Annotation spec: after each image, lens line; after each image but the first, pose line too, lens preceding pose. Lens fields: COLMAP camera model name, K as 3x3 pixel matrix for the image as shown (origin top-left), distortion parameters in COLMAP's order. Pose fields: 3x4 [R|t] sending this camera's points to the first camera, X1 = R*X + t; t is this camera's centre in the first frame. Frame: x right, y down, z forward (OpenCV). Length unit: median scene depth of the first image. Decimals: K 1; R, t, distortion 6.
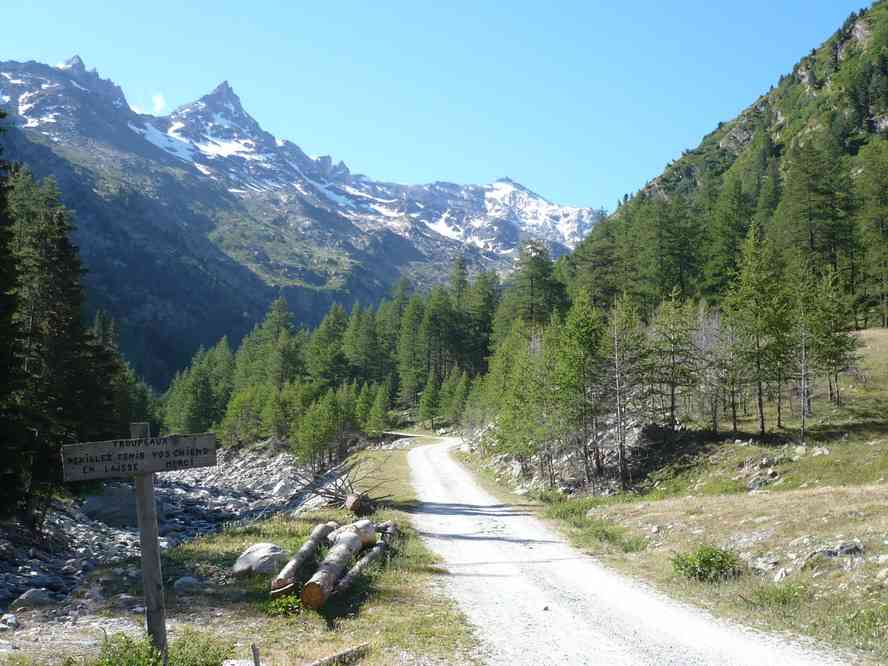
lens RADIAL K [[1056.2, 0, 447.1], [0, 1056.2, 331.9], [0, 0, 1]] dist [-0.010162, 0.000000]
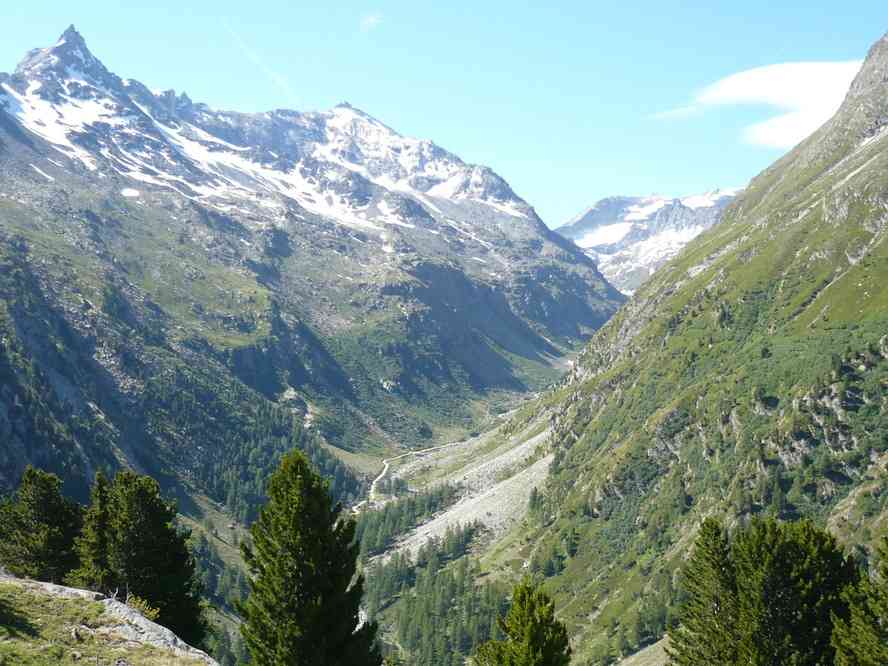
lens RADIAL K [[1084.7, 0, 441.5], [0, 1084.7, 334.1], [0, 0, 1]] dist [-0.015885, 0.000000]
pose [[0.985677, -0.019717, 0.167488, -0.044044], [-0.000600, 0.992726, 0.120392, -0.071958], [-0.168644, -0.118768, 0.978495, -0.076564]]
